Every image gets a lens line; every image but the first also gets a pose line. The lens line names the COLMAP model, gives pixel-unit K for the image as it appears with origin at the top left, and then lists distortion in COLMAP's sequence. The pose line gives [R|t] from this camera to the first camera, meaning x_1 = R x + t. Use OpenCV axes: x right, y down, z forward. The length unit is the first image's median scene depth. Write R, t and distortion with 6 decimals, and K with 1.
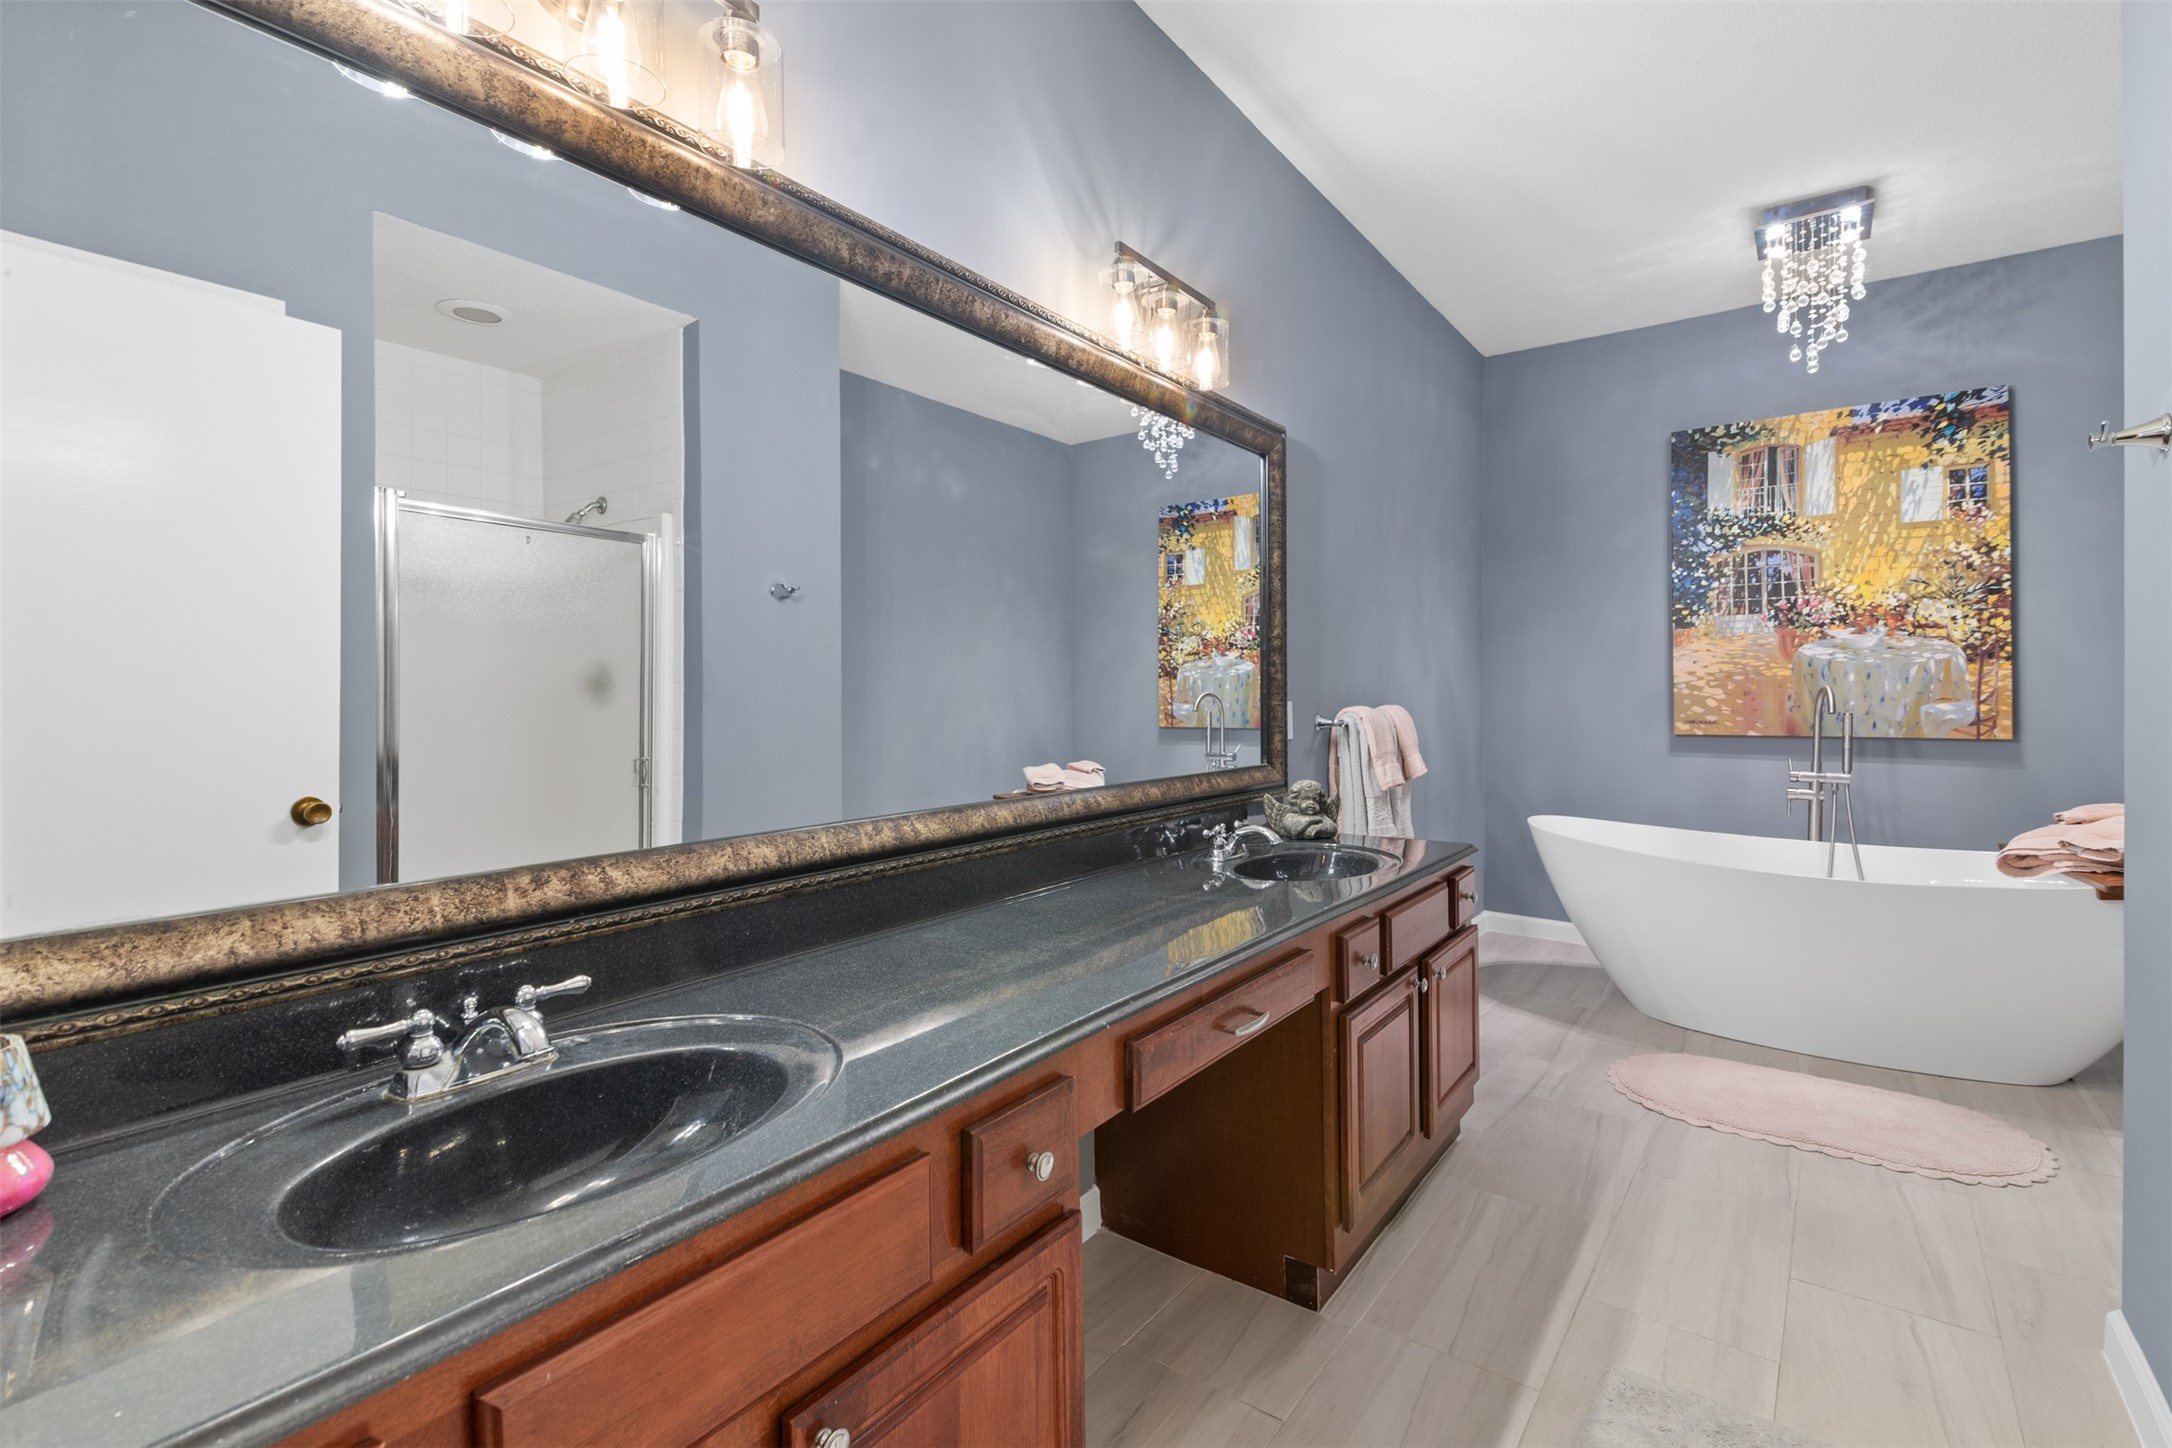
lens RADIAL K [[1010.5, 0, 1025.4], [0, 1010.5, 701.1], [0, 0, 1]] dist [0.008330, -0.006016]
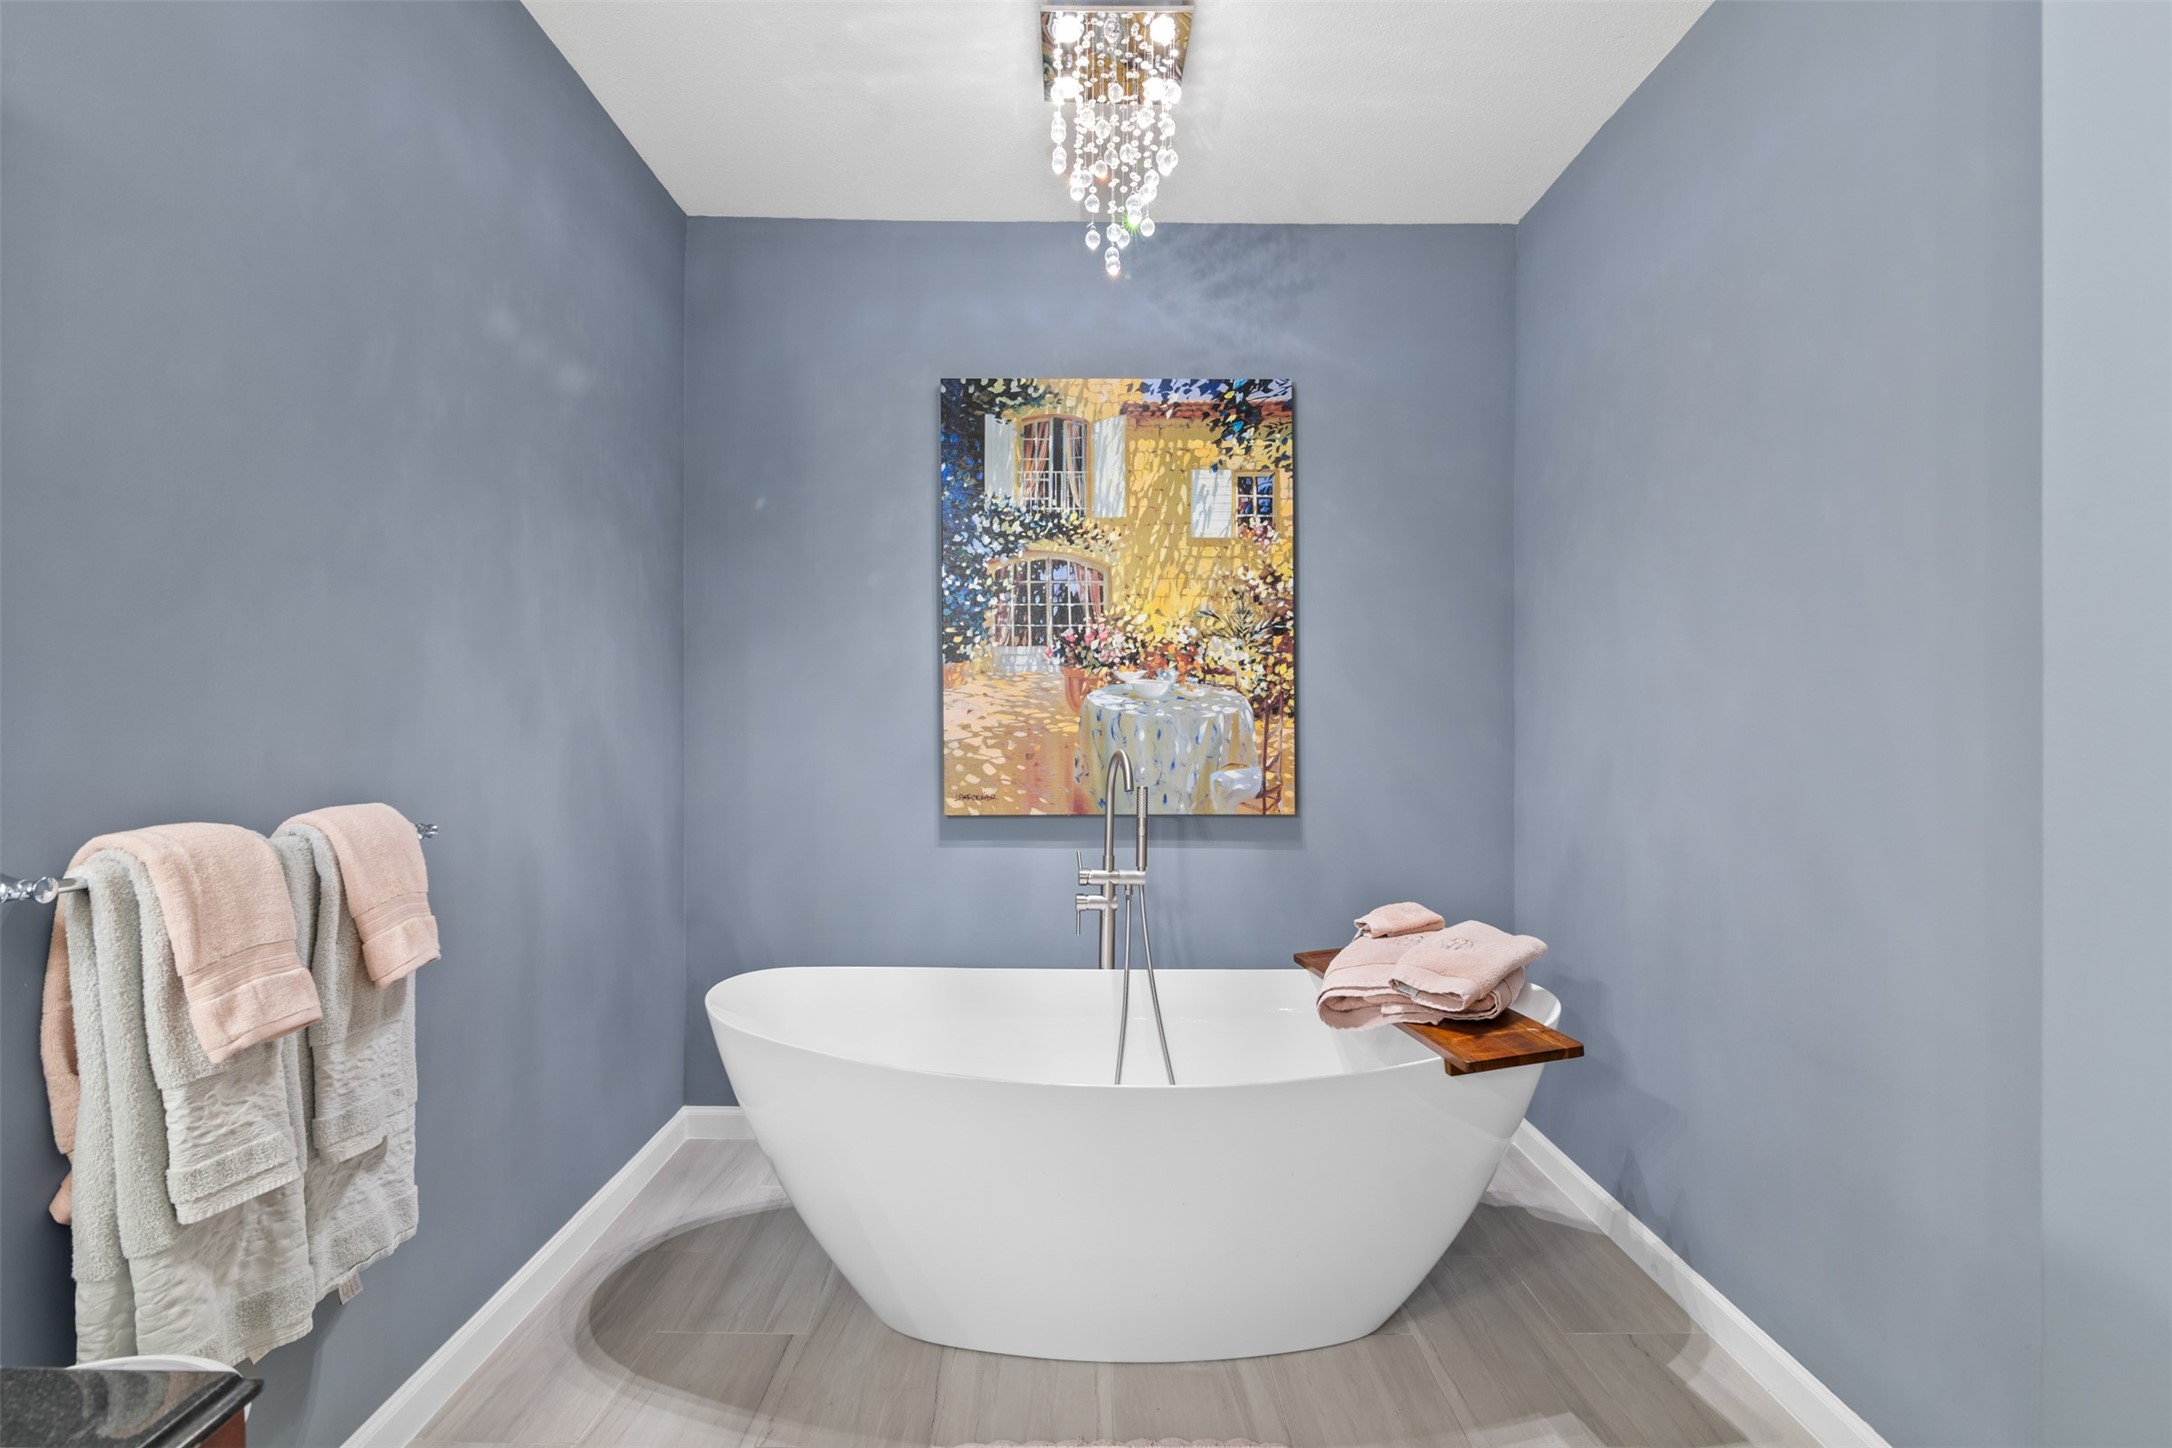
lens RADIAL K [[1010.5, 0, 1085.2], [0, 1010.5, 722.7], [0, 0, 1]] dist [0.008330, -0.006016]
pose [[0.781333, 0.007003, 0.624075, 0.317585], [-0.001169, 0.999952, -0.009757, -0.026309], [-0.624113, 0.006894, 0.781304, 0.446029]]
